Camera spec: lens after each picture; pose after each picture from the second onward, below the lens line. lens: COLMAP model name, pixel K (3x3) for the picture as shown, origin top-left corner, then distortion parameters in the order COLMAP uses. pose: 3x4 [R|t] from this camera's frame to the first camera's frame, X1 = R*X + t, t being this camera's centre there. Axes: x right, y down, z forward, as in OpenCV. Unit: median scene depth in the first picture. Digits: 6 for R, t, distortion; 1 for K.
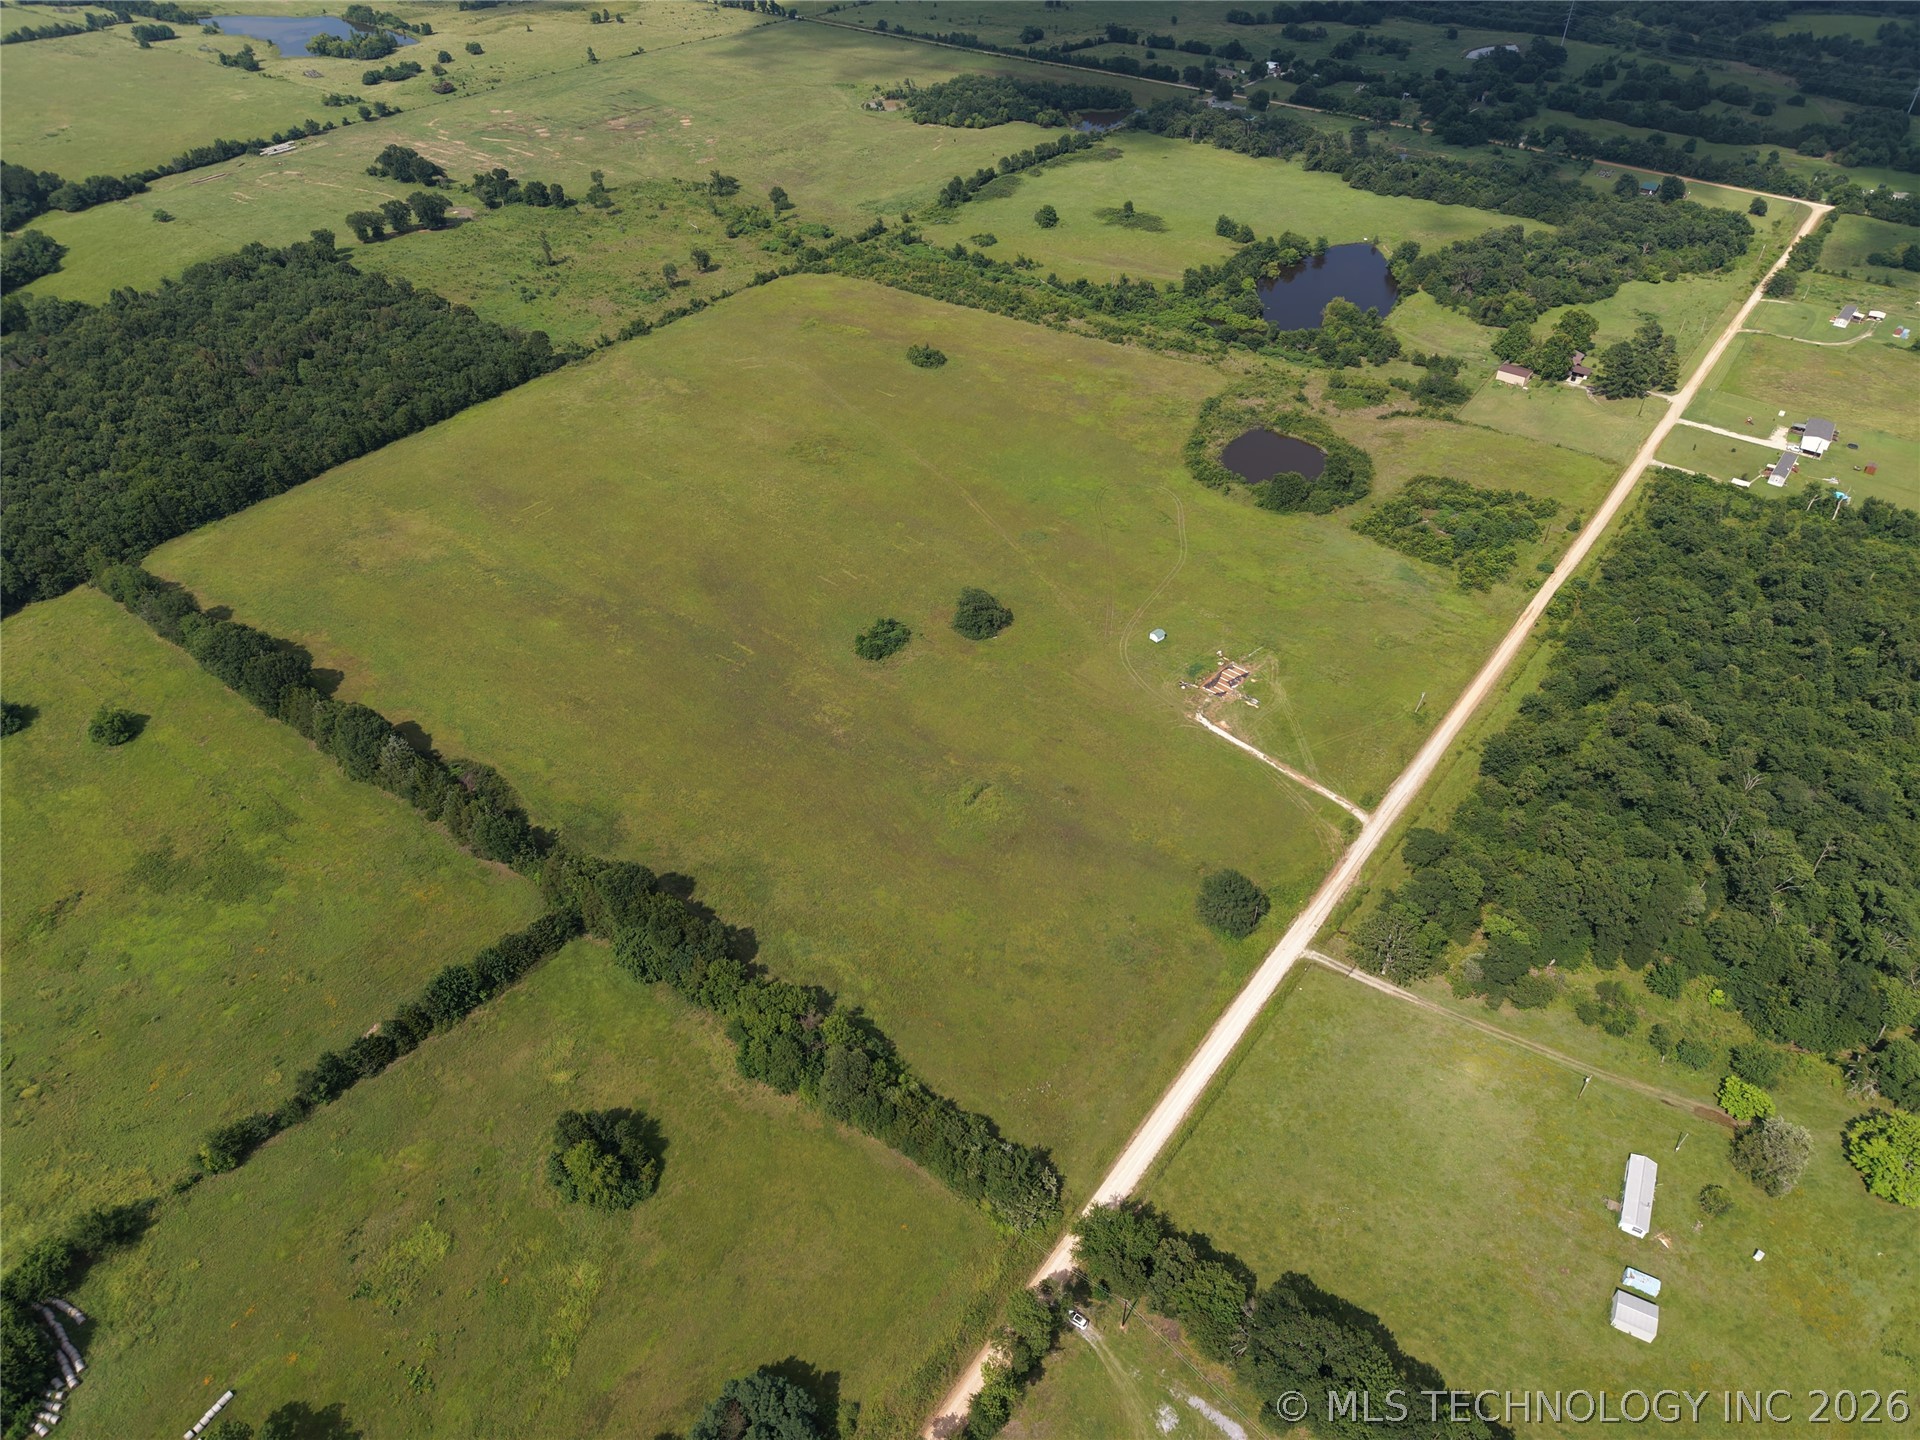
lens RADIAL K [[1282.4, 0, 952.7], [0, 1282.4, 722.4], [0, 0, 1]] dist [0.020943, -0.017269]
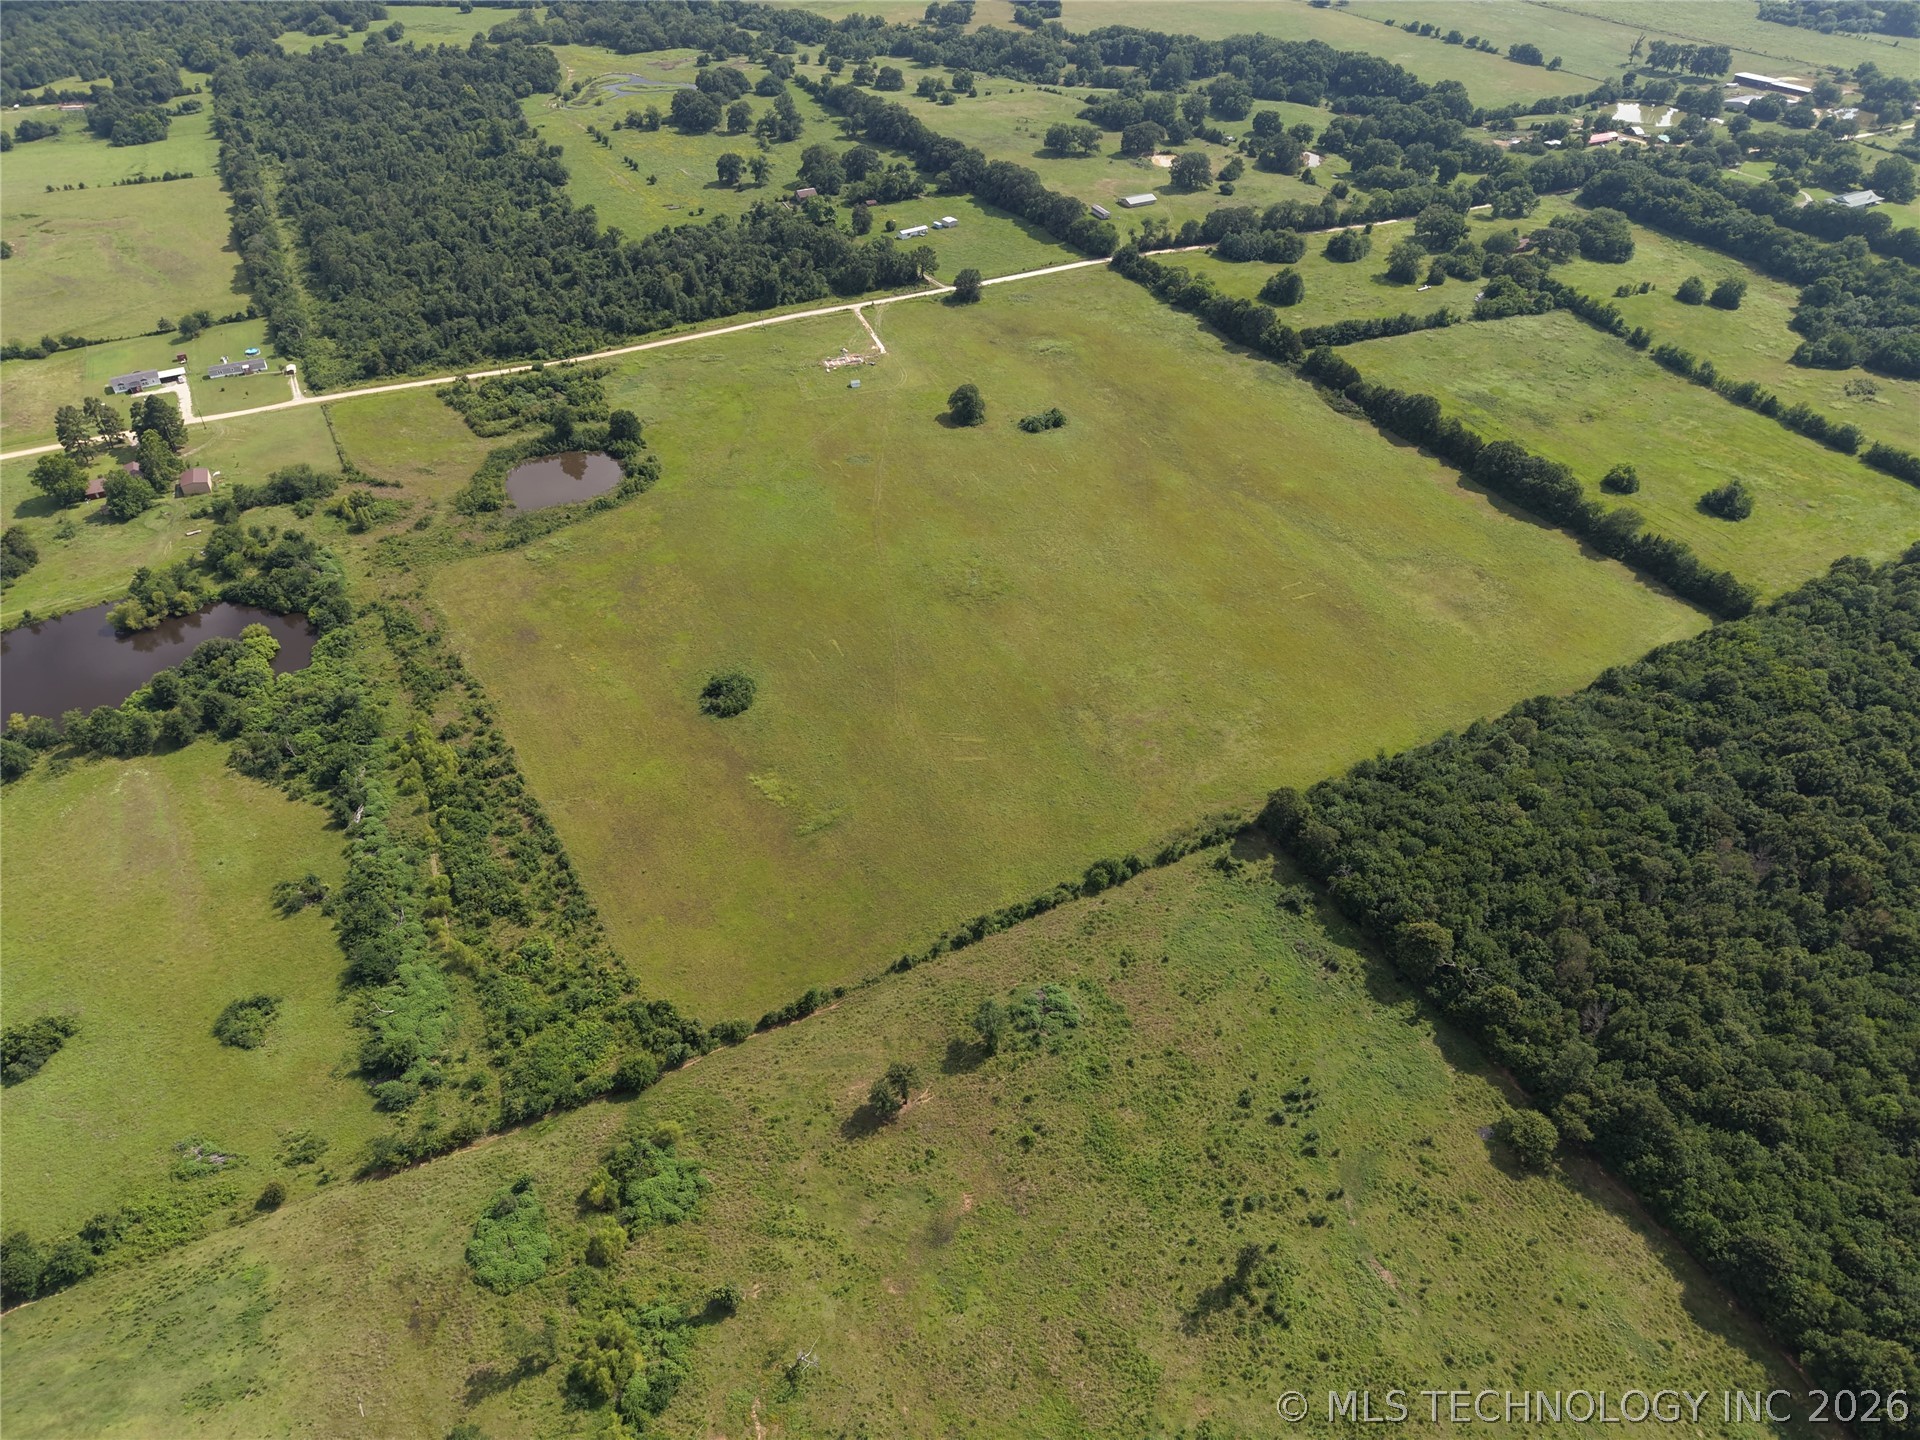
lens RADIAL K [[1282.4, 0, 952.7], [0, 1282.4, 722.4], [0, 0, 1]] dist [0.020943, -0.017269]
pose [[-0.893027, -0.285044, 0.348212, -0.385289], [0.284707, 0.241356, 0.927733, -0.918869], [-0.348488, 0.927630, -0.134383, 1.114419]]
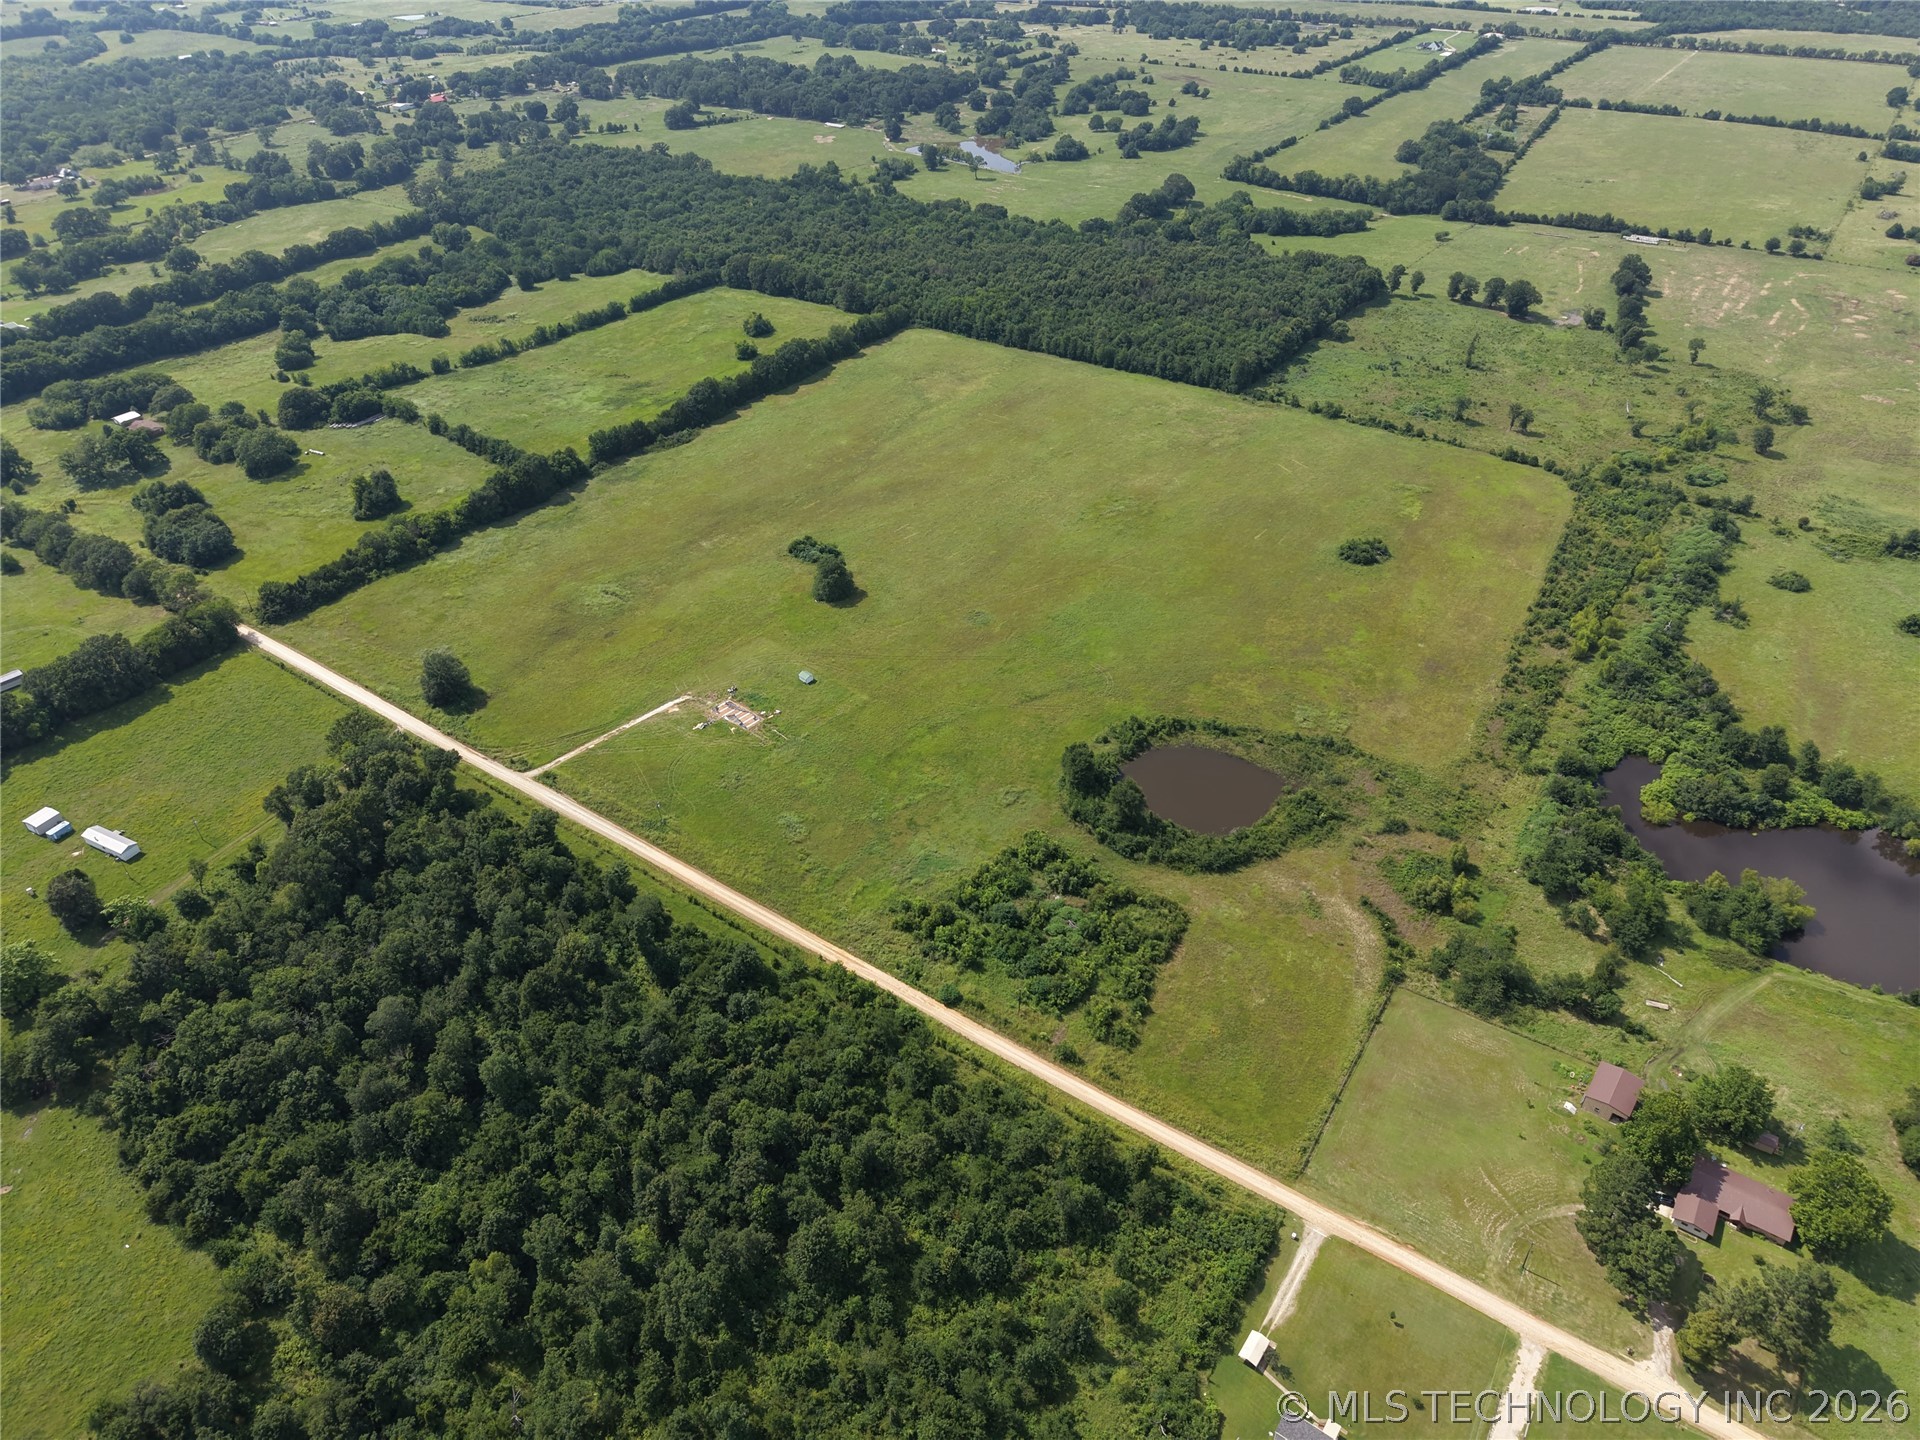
lens RADIAL K [[1282.4, 0, 952.7], [0, 1282.4, 722.4], [0, 0, 1]] dist [0.020943, -0.017269]
pose [[0.030141, 0.581084, -0.813285, 0.779394], [-0.631757, 0.641603, 0.435005, -0.432745], [0.774581, 0.500687, 0.386442, 0.531036]]
